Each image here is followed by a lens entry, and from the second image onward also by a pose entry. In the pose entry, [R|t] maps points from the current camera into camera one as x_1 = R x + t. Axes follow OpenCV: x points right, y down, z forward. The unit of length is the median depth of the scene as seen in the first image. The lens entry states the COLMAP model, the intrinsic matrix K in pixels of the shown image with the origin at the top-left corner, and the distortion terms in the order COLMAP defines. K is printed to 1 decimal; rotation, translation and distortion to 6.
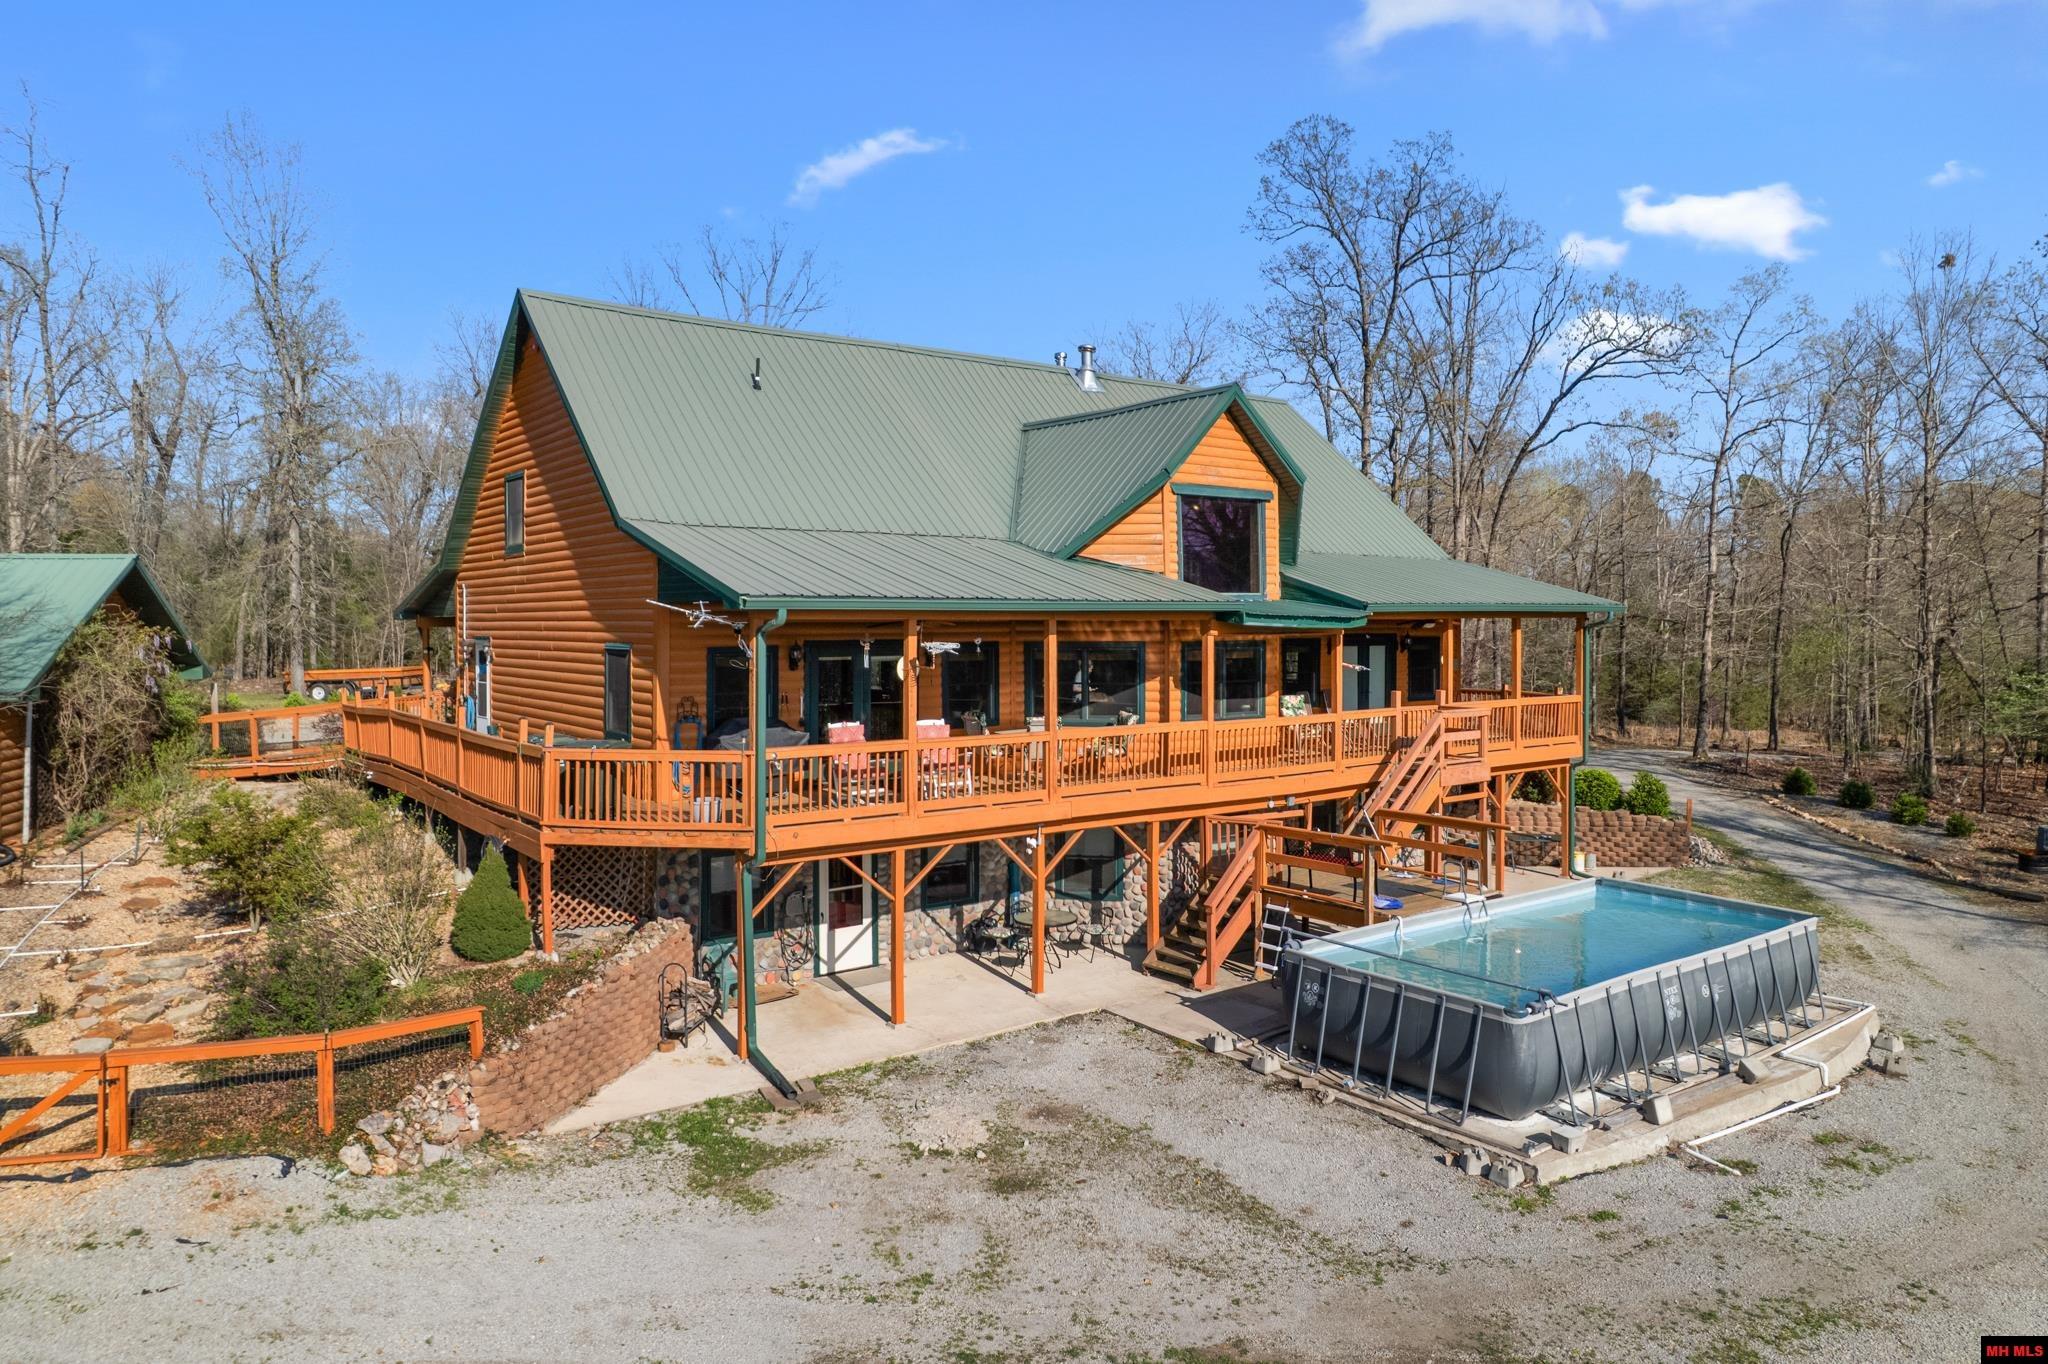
lens RADIAL K [[1288.8, 0, 1017.6], [0, 1288.8, 615.8], [0, 0, 1]] dist [-0.065603, 0.036125]
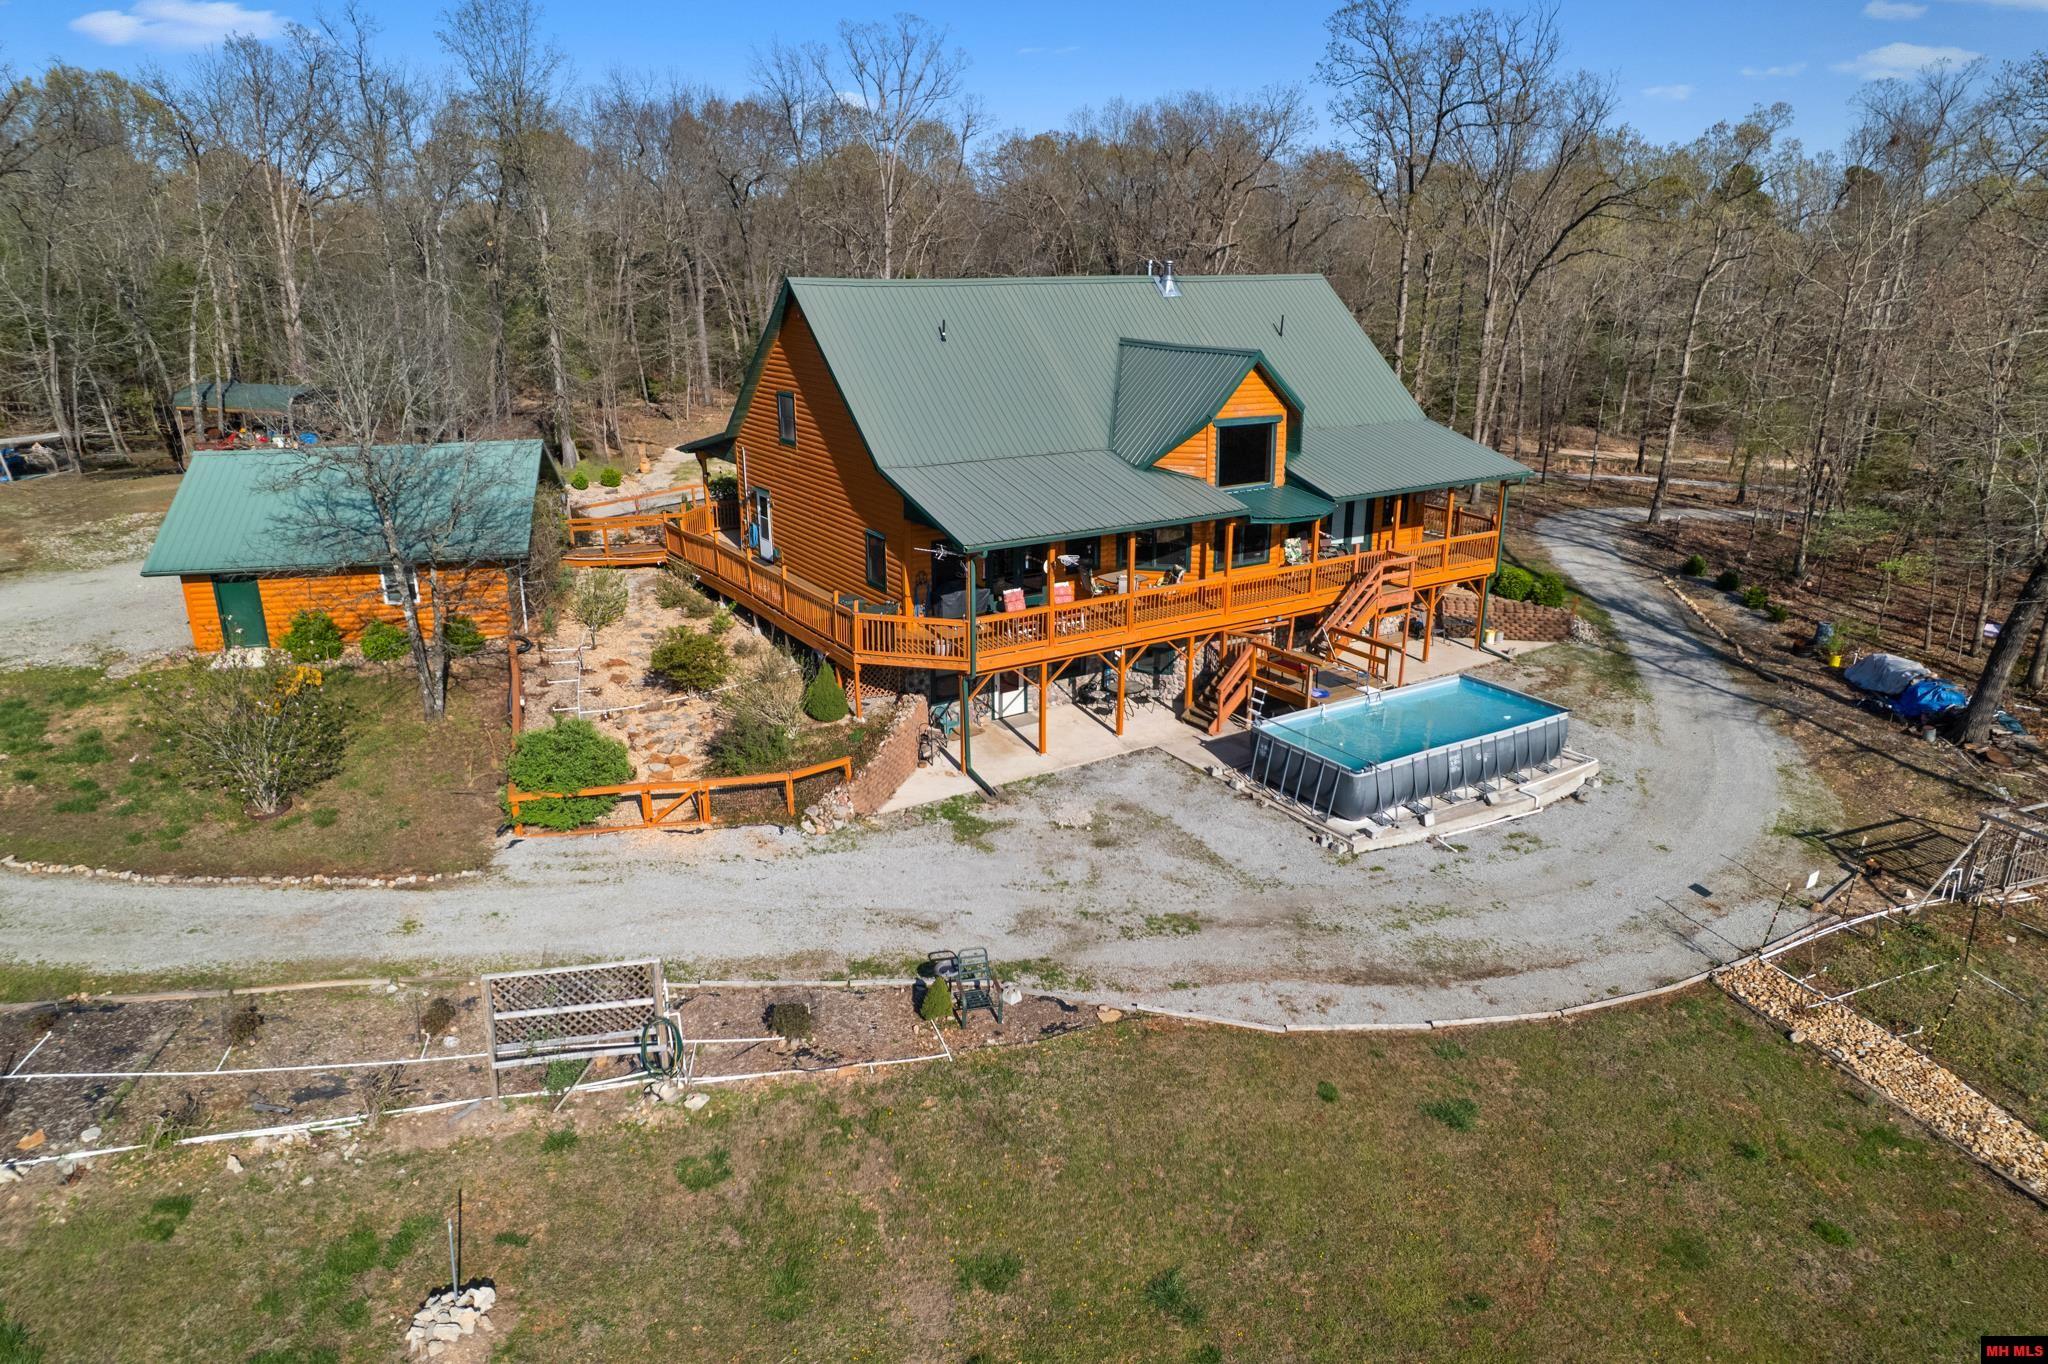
lens RADIAL K [[1288.8, 0, 1017.6], [0, 1288.8, 615.8], [0, 0, 1]] dist [-0.065603, 0.036125]
pose [[0.997232, 0.021502, -0.071183, -0.001617], [-0.000809, 0.960363, 0.278753, -0.385261], [0.074355, -0.277923, 0.957721, -0.717967]]
